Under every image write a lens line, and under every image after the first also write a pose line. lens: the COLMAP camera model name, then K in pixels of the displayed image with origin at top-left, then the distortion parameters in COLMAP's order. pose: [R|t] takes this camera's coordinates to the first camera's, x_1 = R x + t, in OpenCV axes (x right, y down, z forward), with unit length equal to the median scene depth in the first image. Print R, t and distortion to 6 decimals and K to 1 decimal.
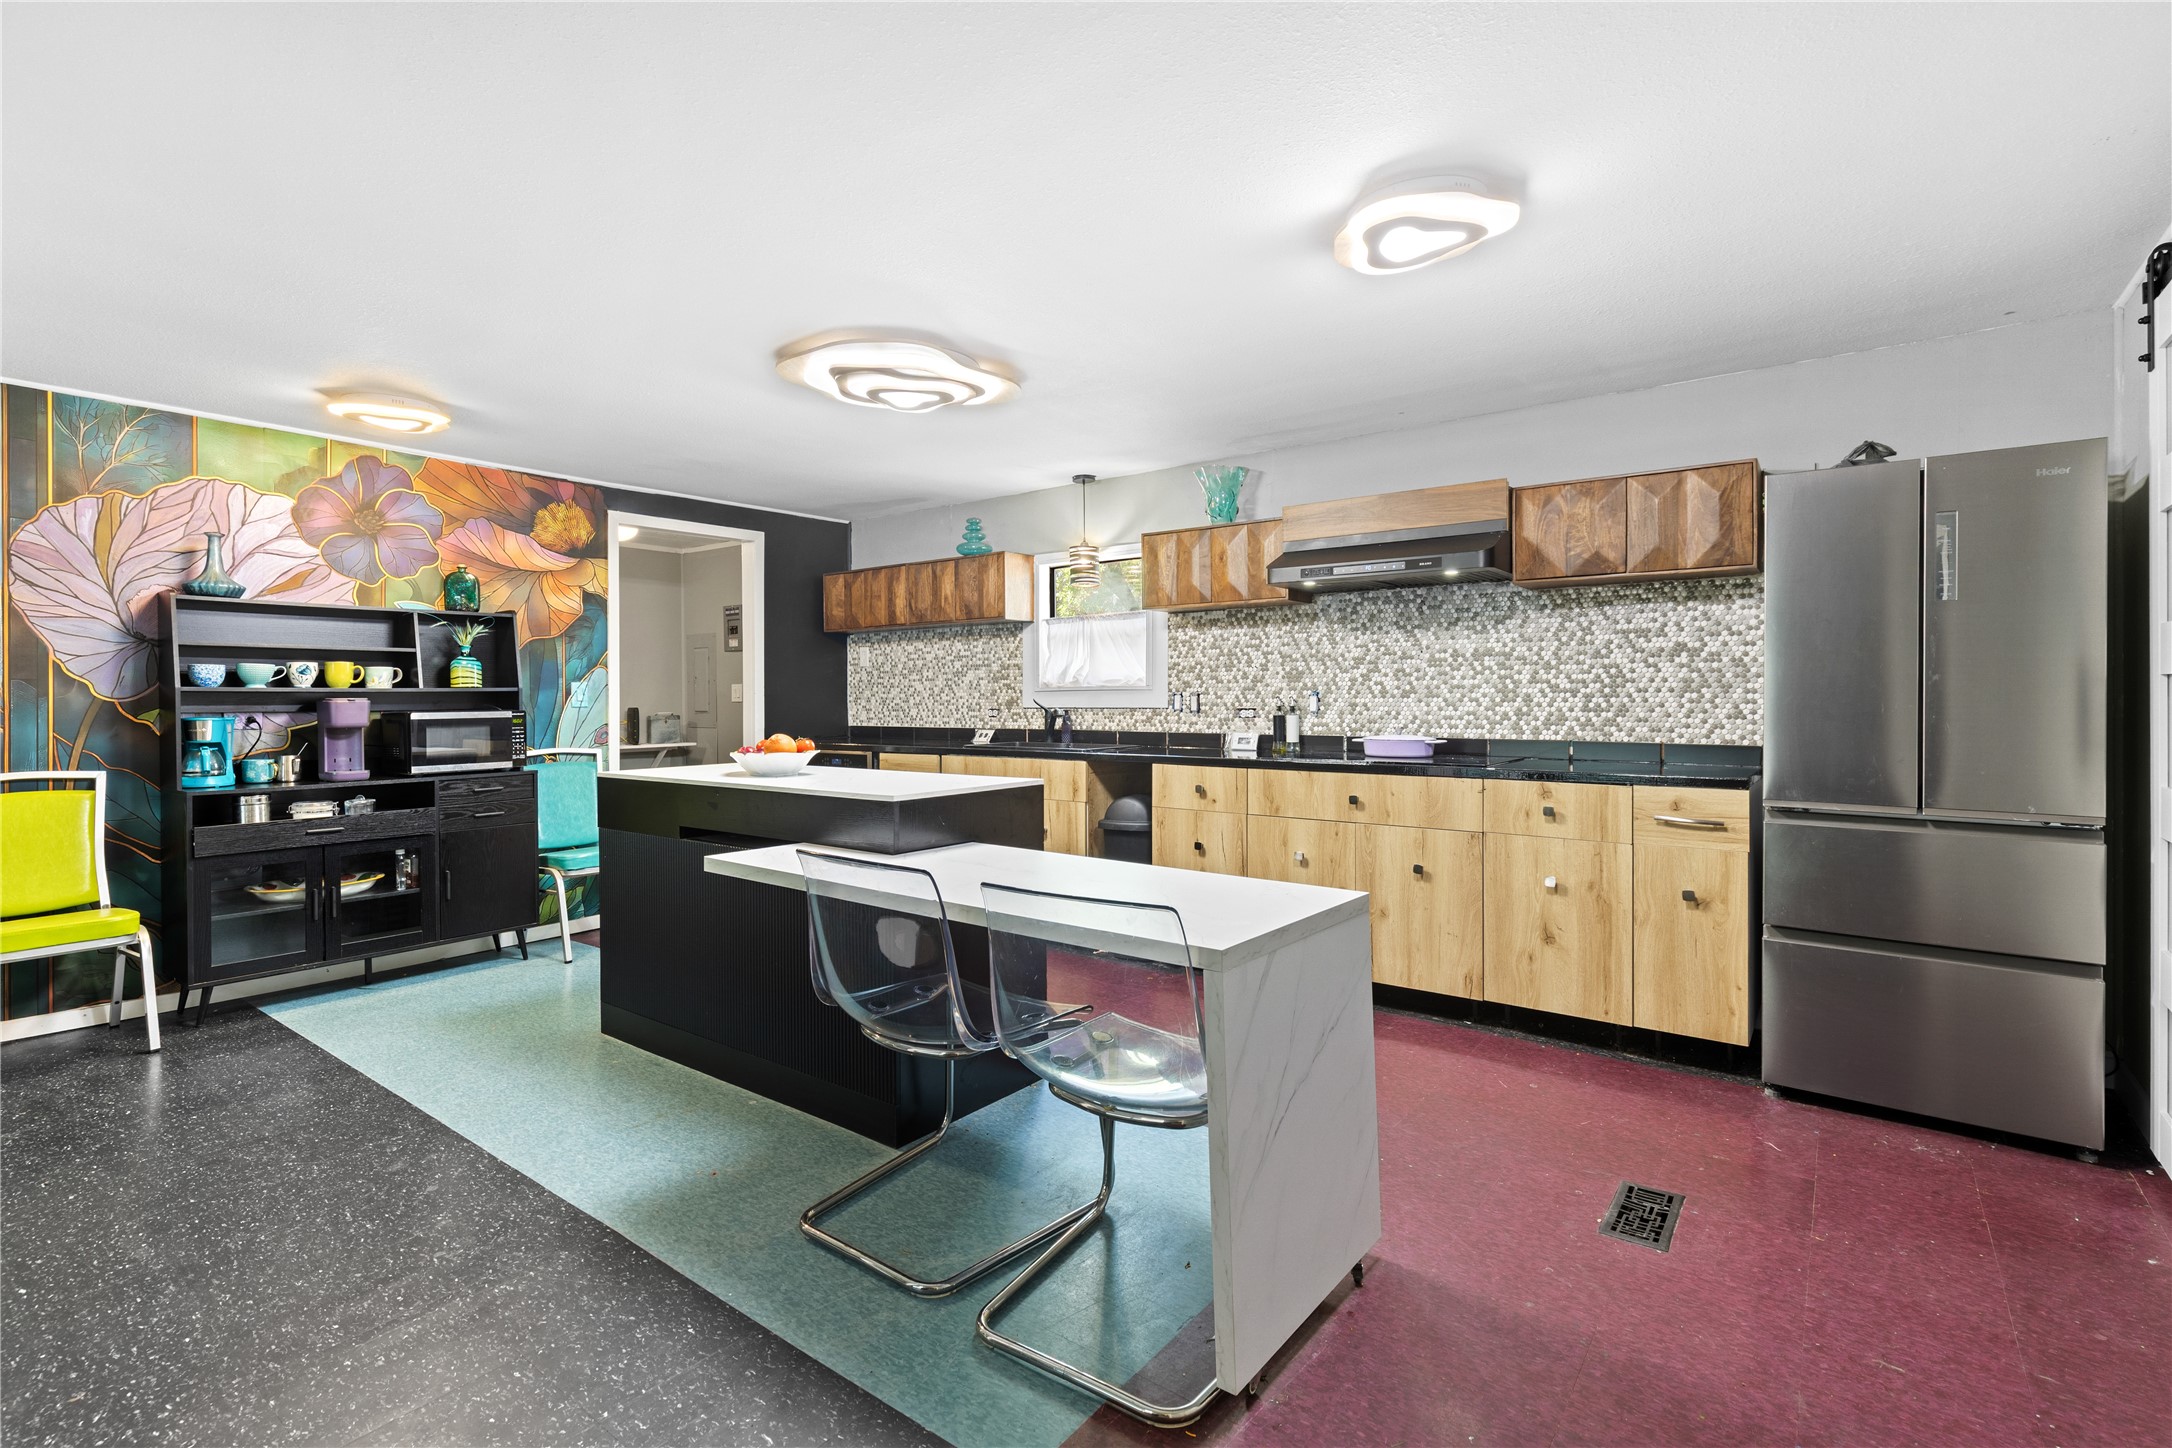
lens RADIAL K [[991.9, 0, 1115.2], [0, 991.9, 699.2], [0, 0, 1]] dist [0.005040, -0.003837]
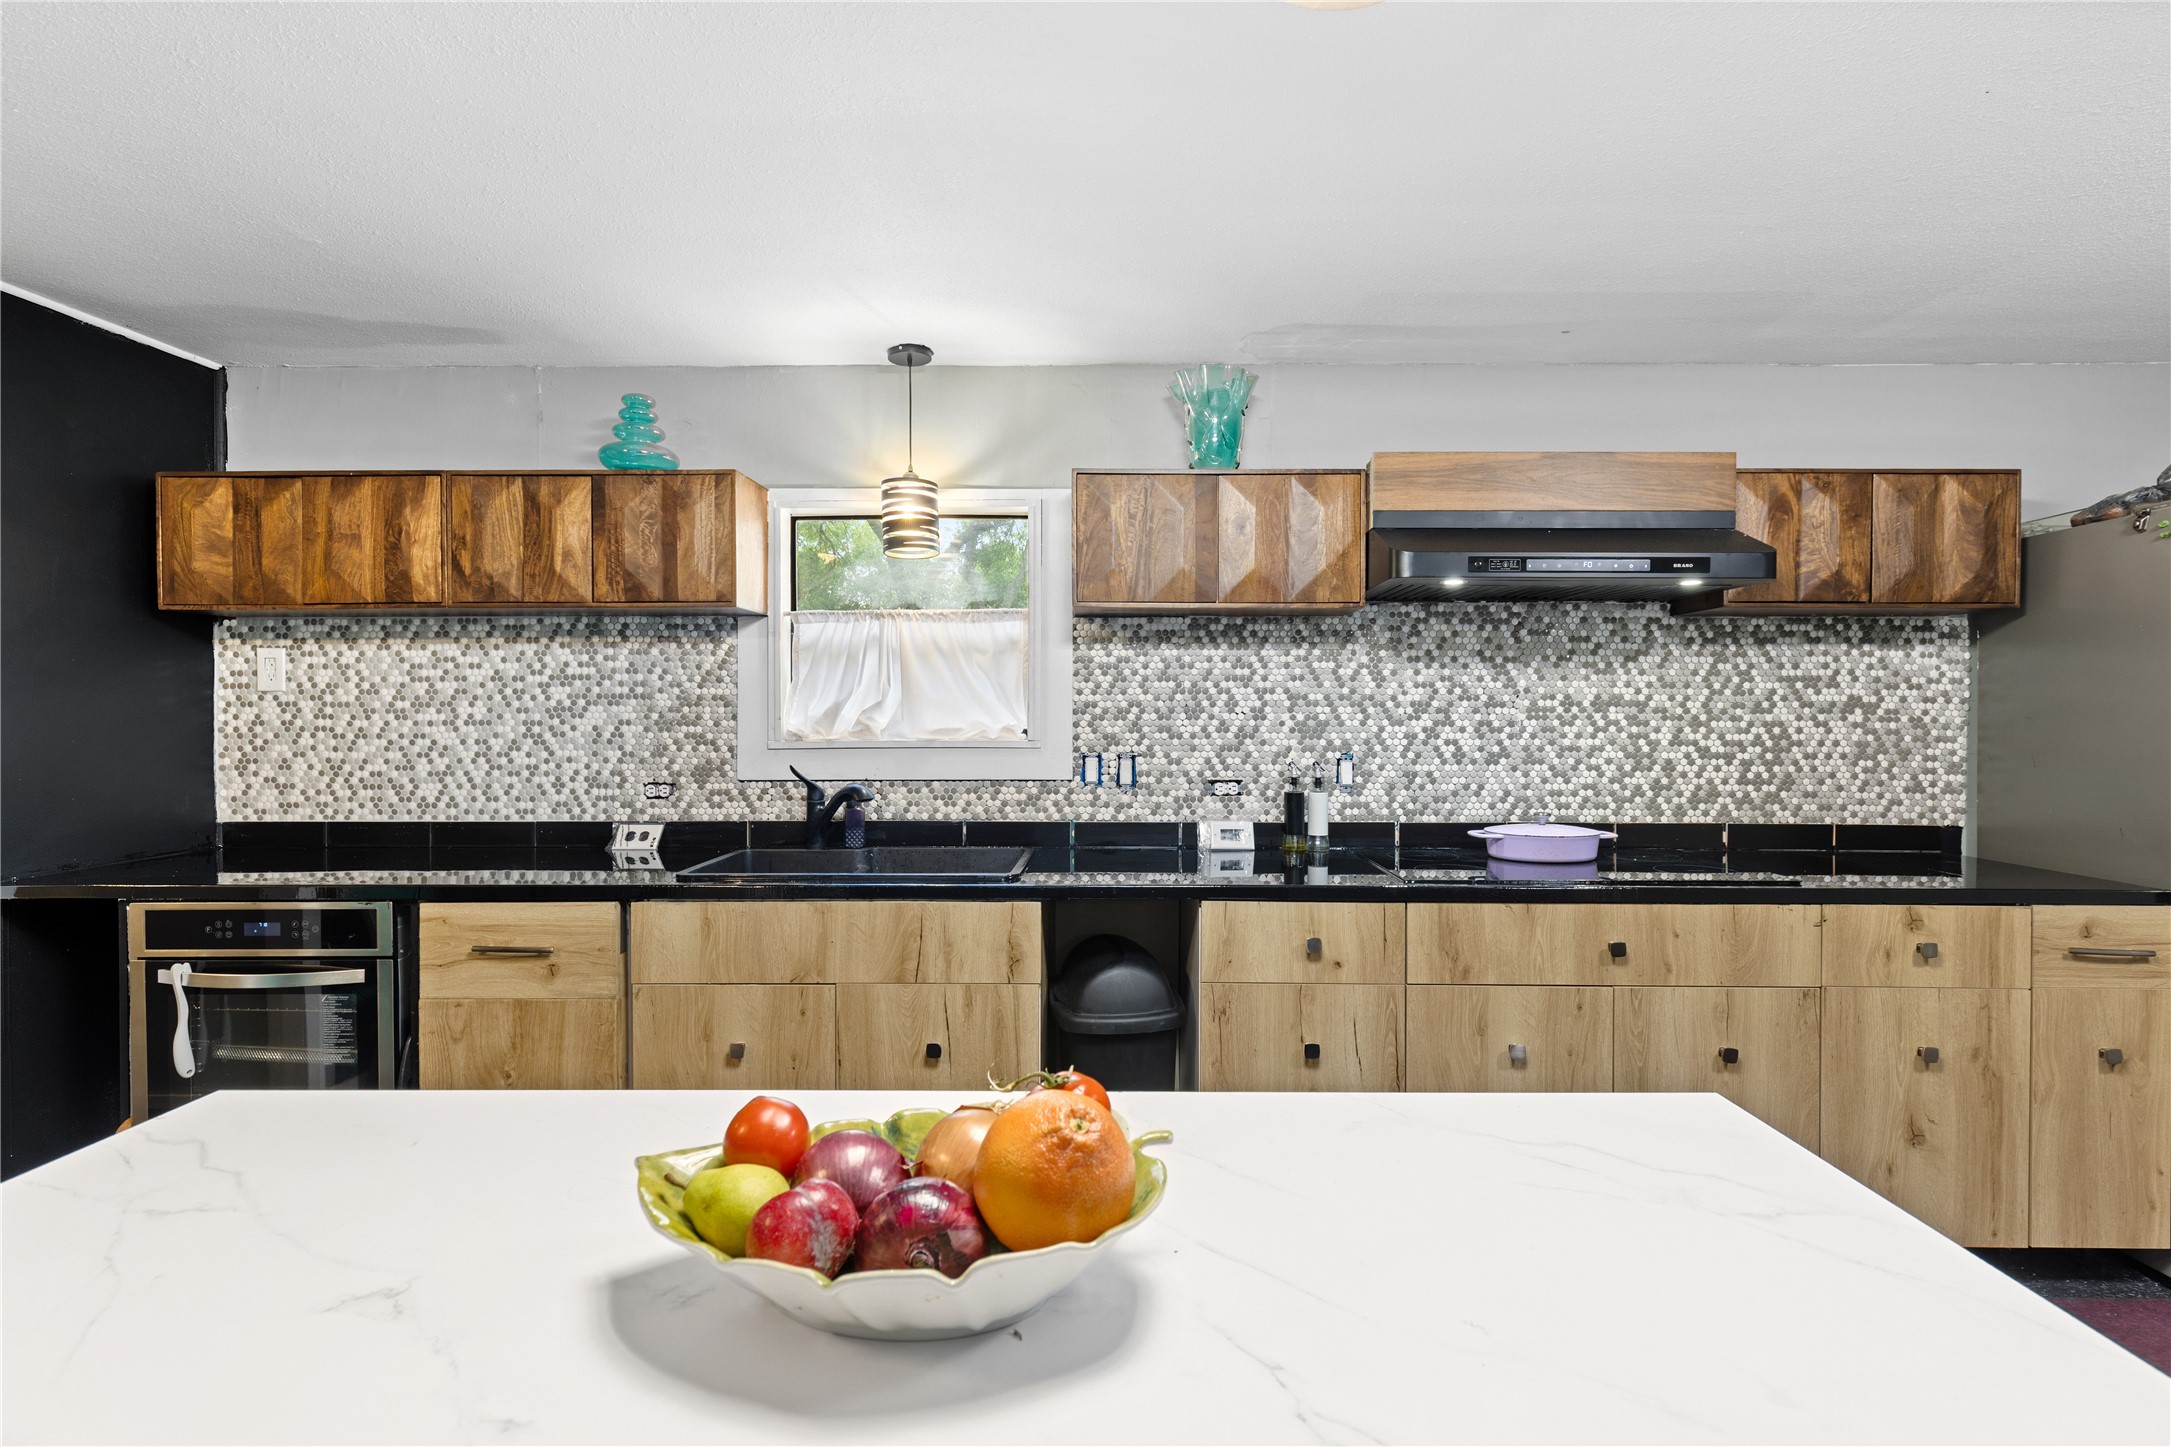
lens RADIAL K [[991.4, 0, 1107.6], [0, 991.4, 718.4], [0, 0, 1]] dist [0.005040, -0.003837]
pose [[0.808865, 0.001245, 0.587993, -0.300147], [-0.003408, 0.999991, 0.002570, -0.031979], [-0.587985, -0.004083, 0.808862, 0.582456]]
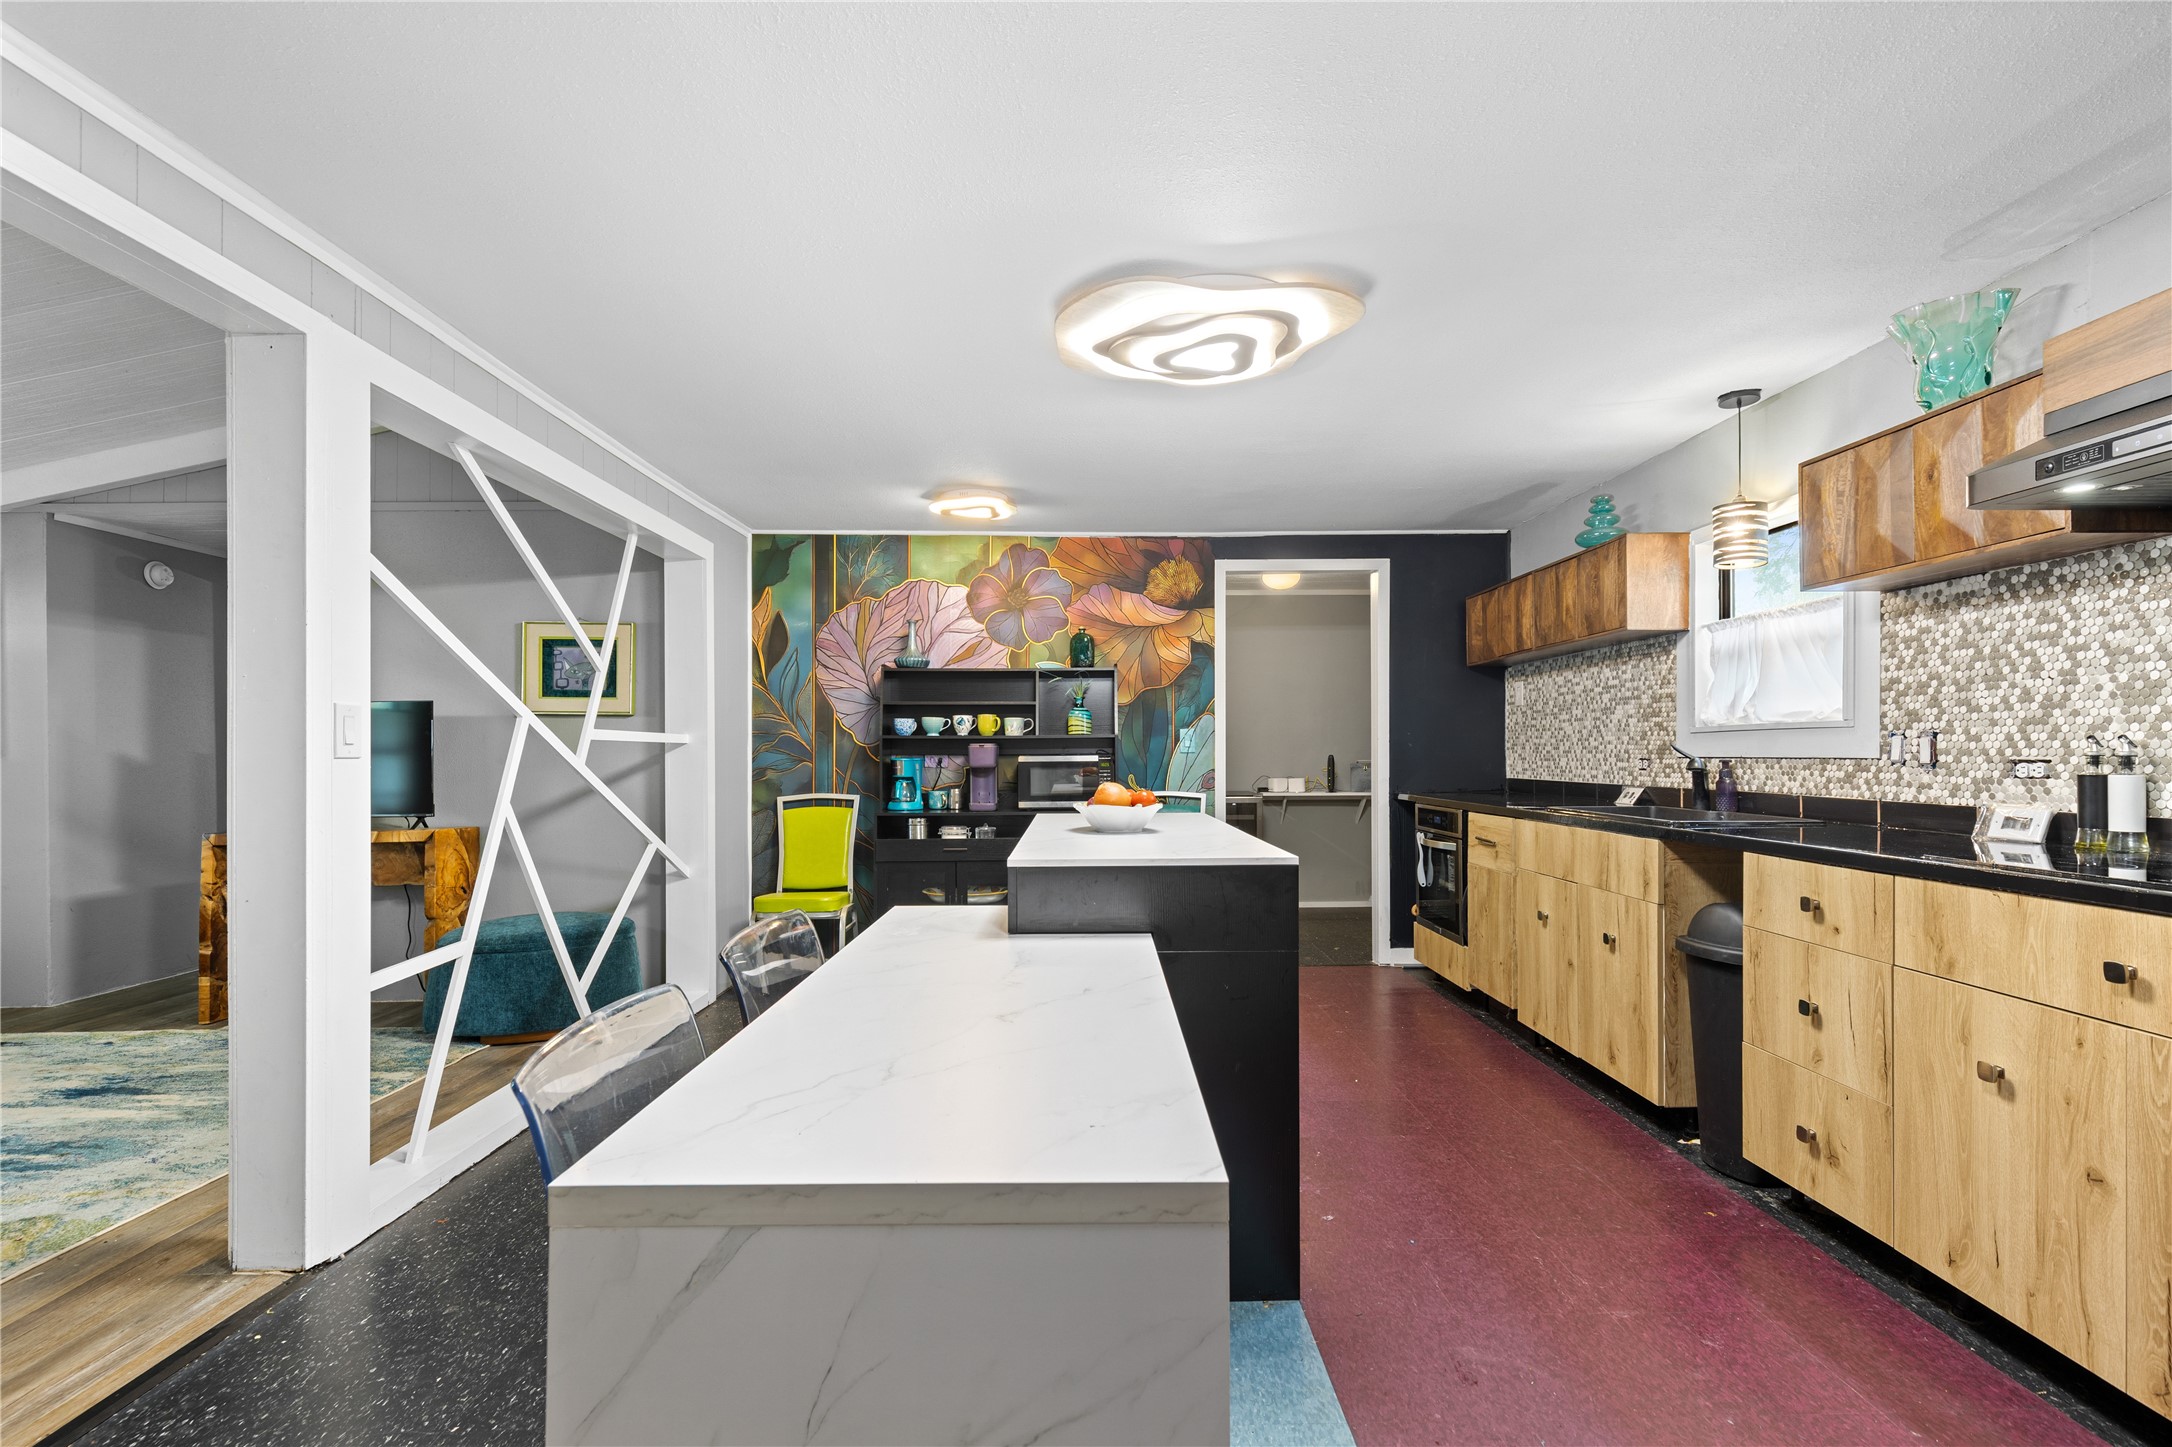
lens RADIAL K [[991.9, 0, 1098.5], [0, 991.9, 750.5], [0, 0, 1]] dist [0.005040, -0.003837]
pose [[0.608898, 0.002374, -0.793245, 0.260225], [-0.002008, 0.999997, 0.001451, 0.004919], [0.793246, 0.000709, 0.608901, 0.326970]]
